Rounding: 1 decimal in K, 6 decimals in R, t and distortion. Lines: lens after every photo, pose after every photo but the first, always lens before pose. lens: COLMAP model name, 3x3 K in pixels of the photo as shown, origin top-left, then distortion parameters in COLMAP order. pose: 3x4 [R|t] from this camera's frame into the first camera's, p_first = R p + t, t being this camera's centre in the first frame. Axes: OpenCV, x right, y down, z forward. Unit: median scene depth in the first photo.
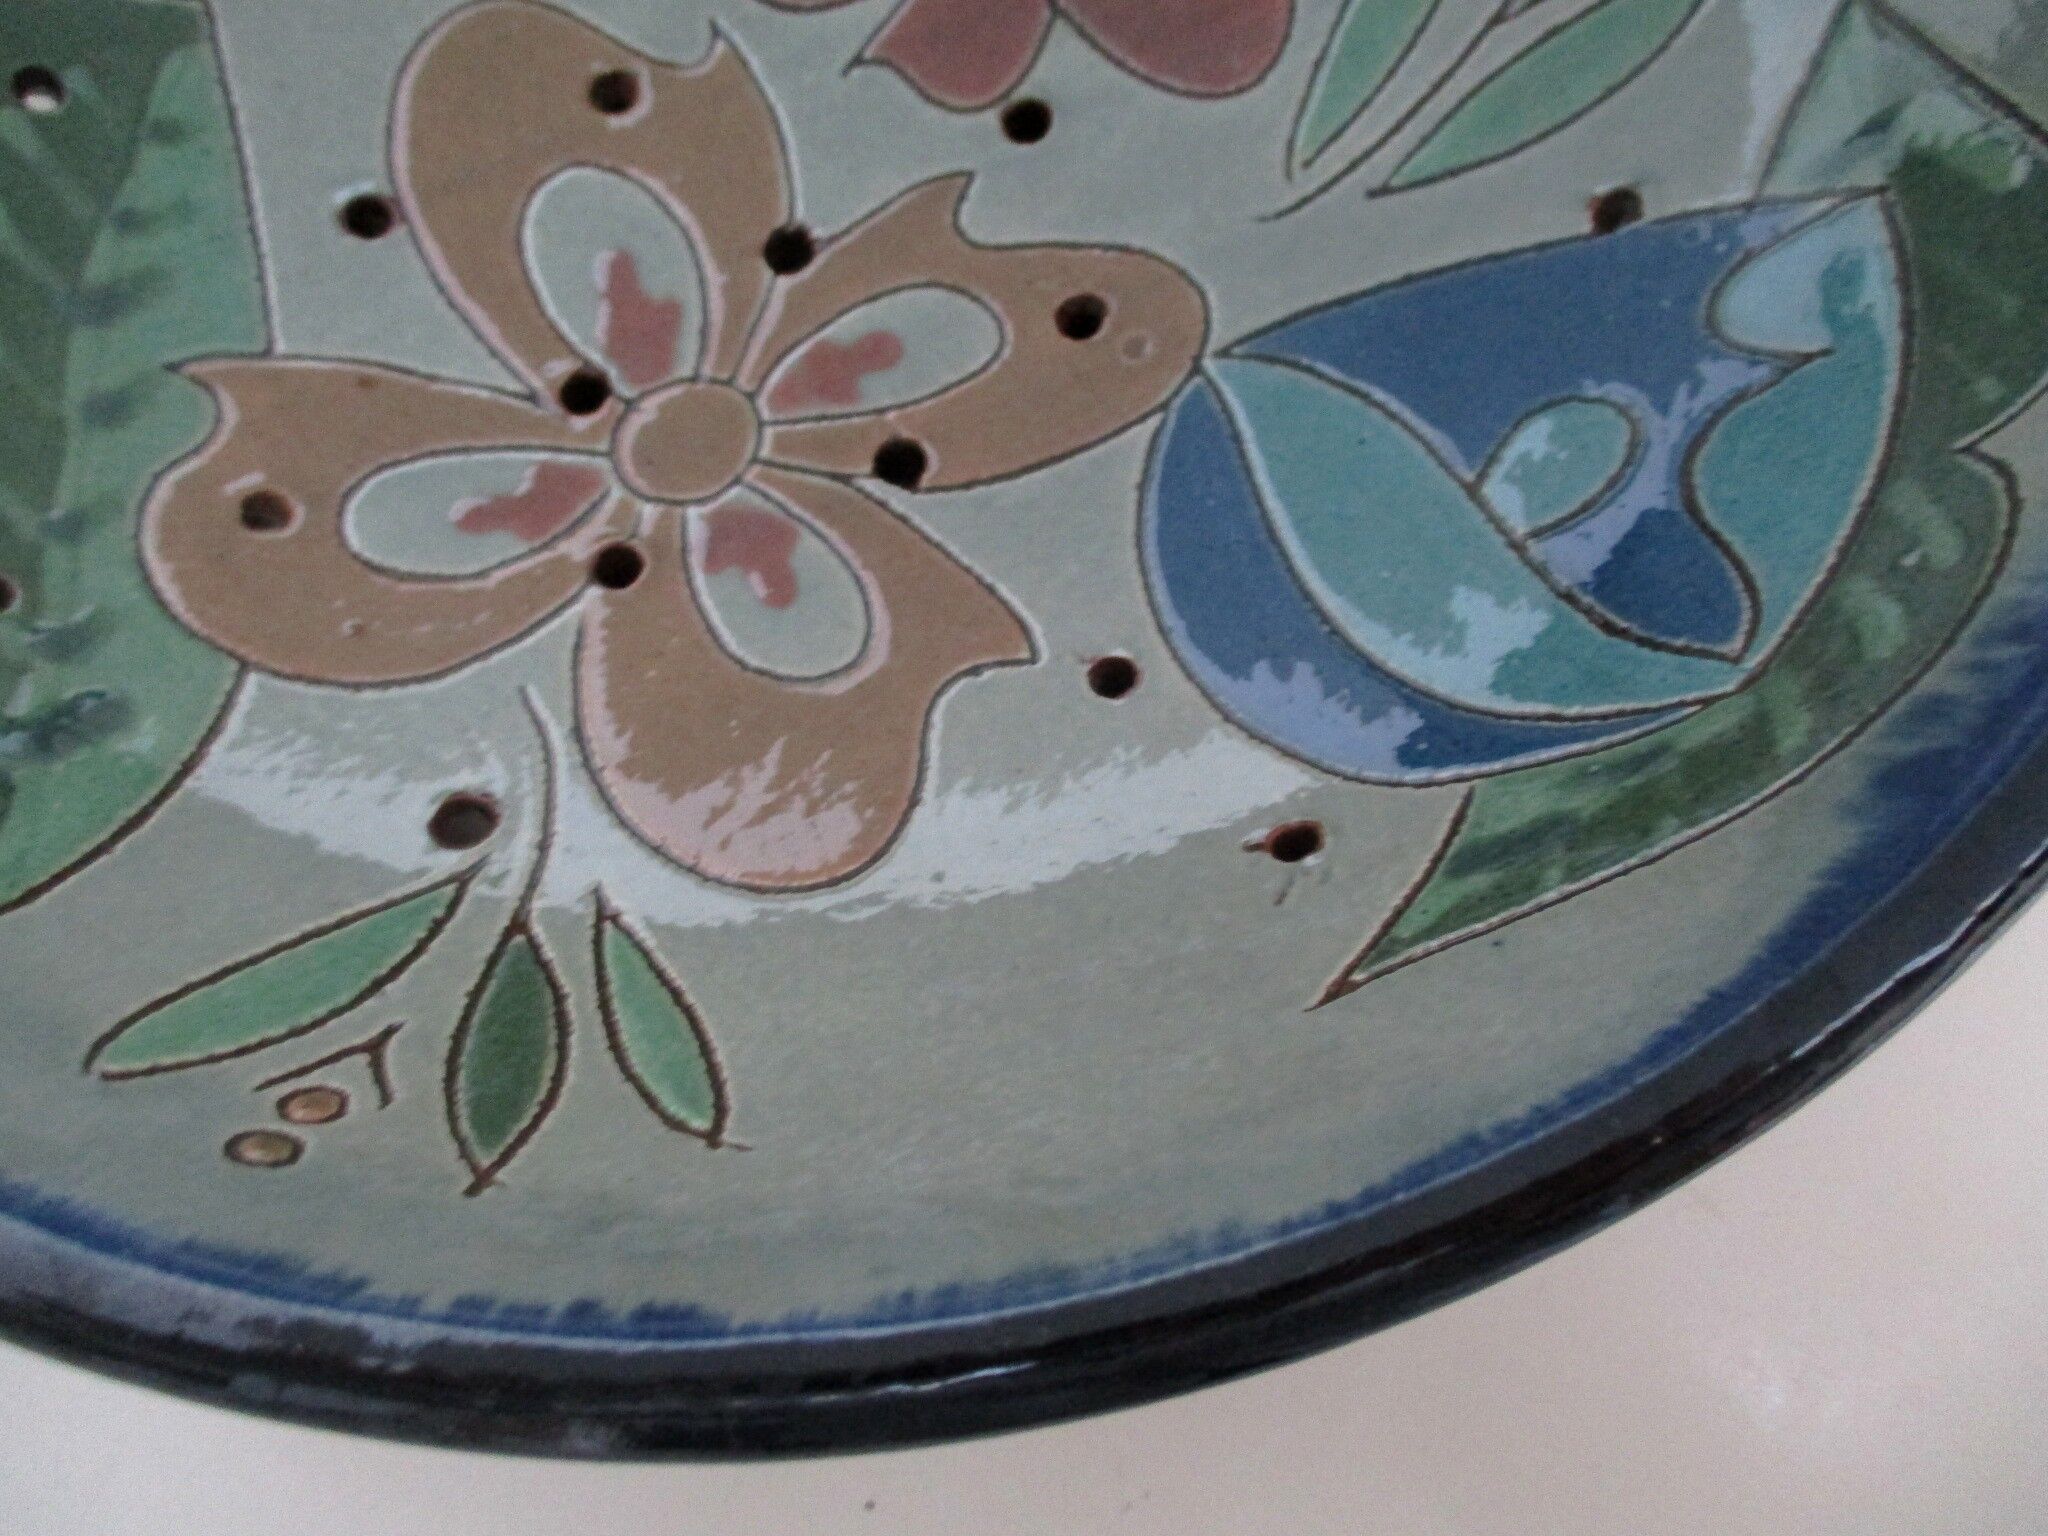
lens RADIAL K [[1682.0, 0, 1011.5], [0, 1682.0, 766.0], [0, 0, 1]] dist [-0.041797, 0.014740]
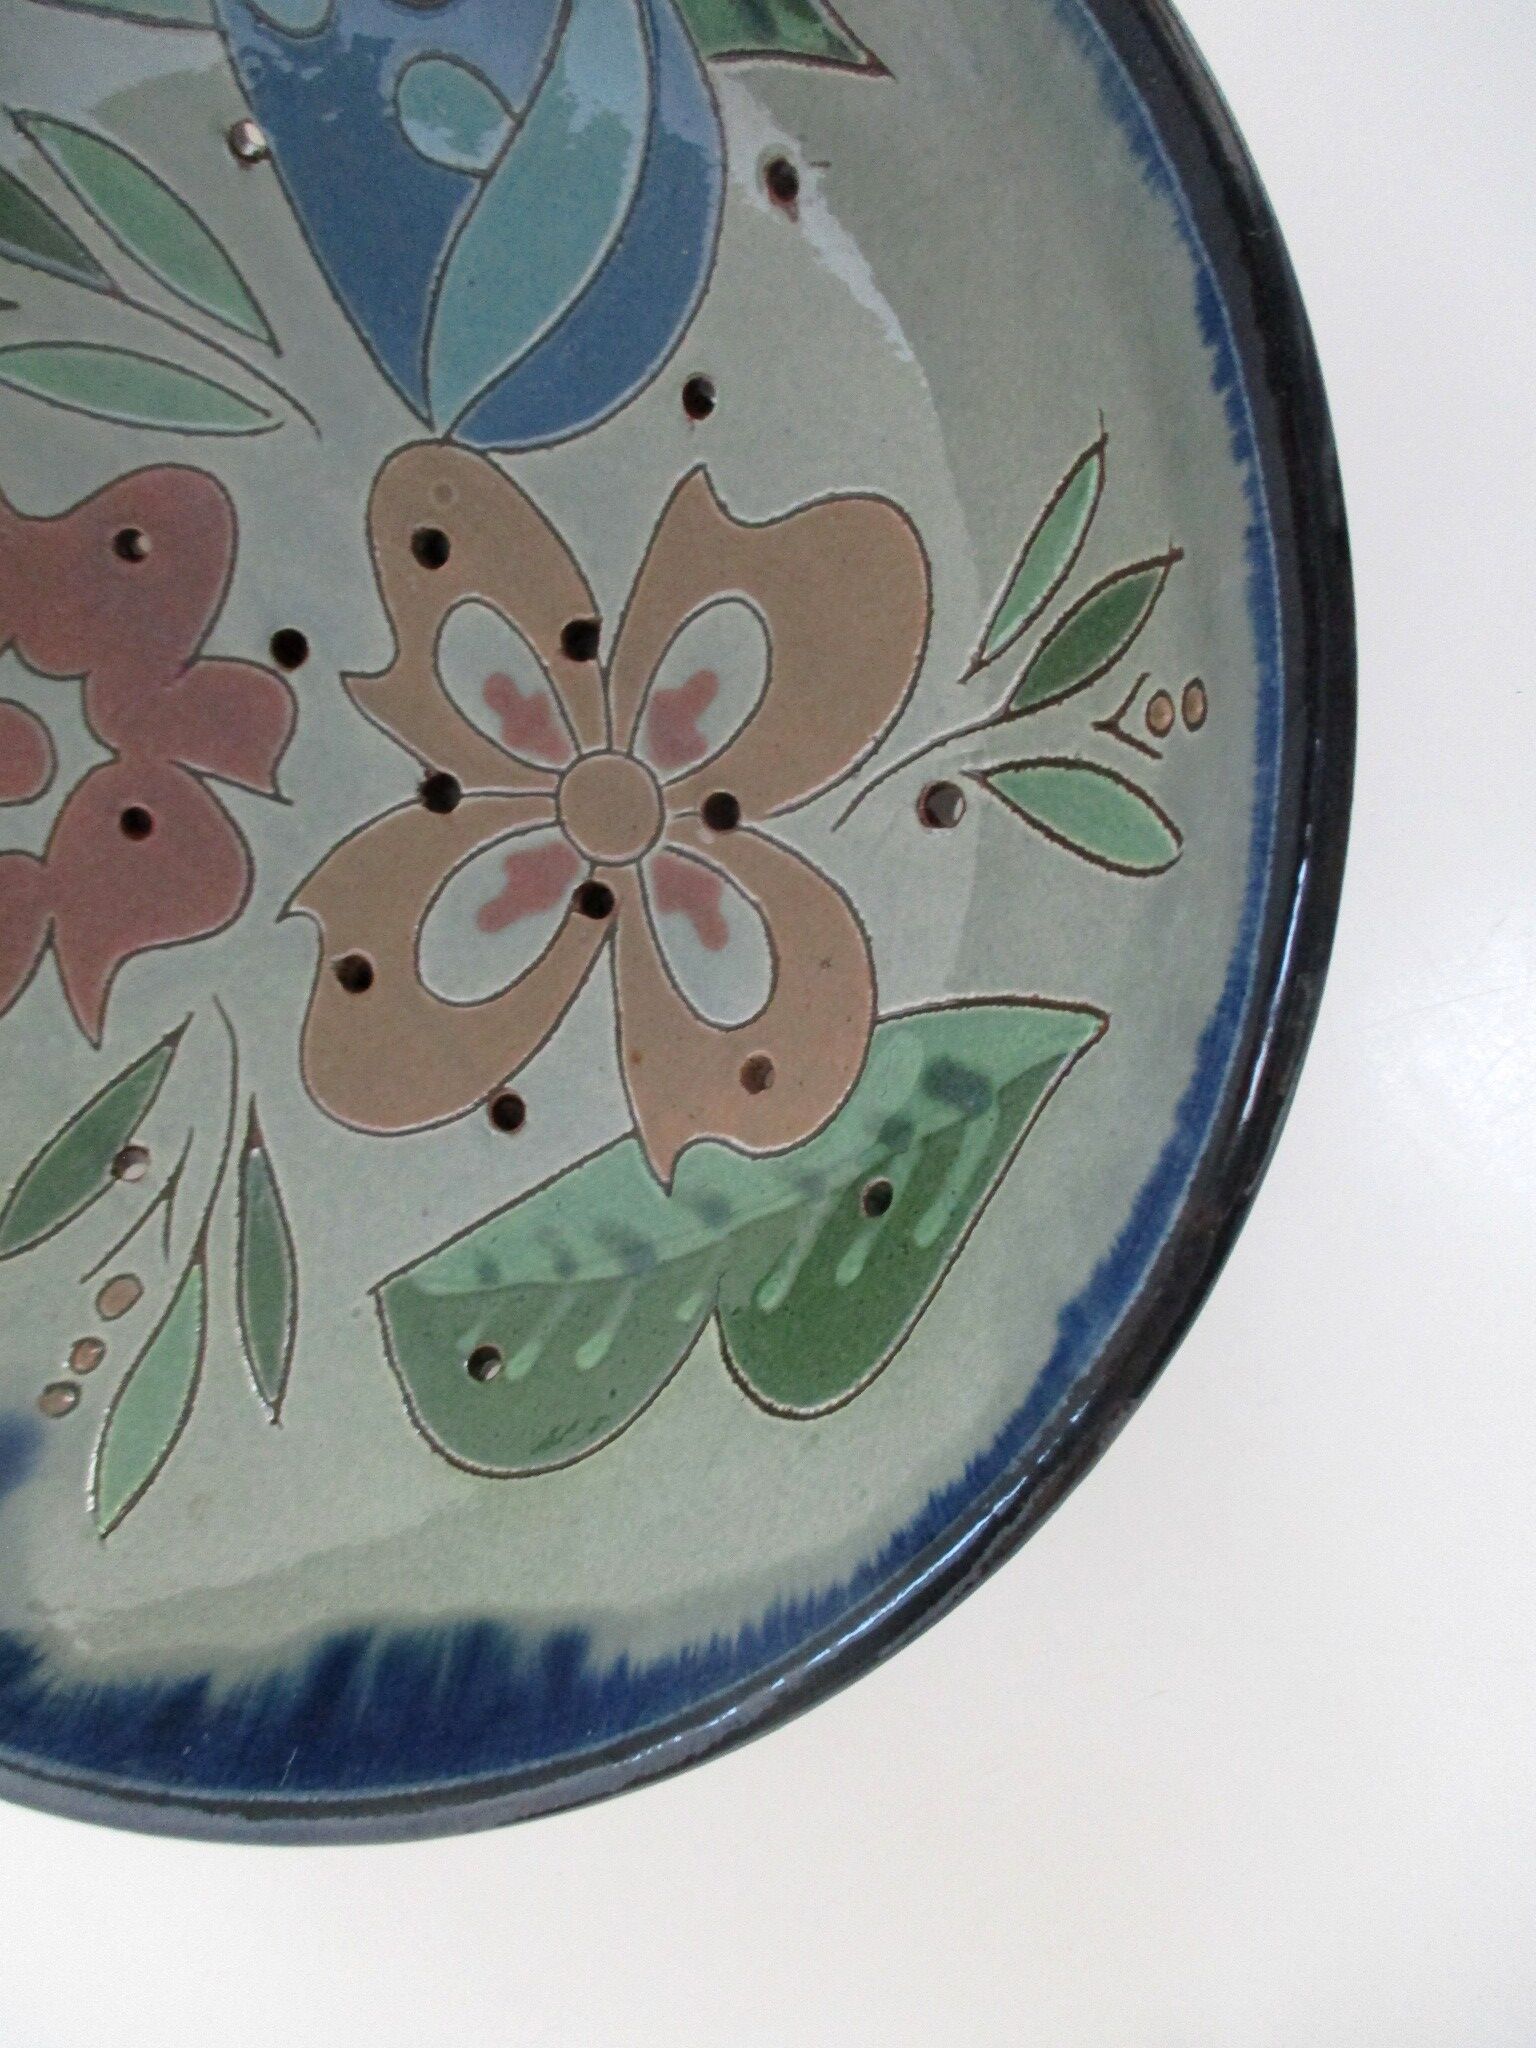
lens RADIAL K [[1682.0, 0, 766.6], [0, 1682.0, 1027.4], [0, 0, 1]] dist [-0.041797, 0.014740]
pose [[-0.278308, -0.960447, 0.009281, -0.404867], [0.960490, -0.278314, 0.000769, -0.128878], [0.001844, 0.009128, 0.999957, -0.278292]]
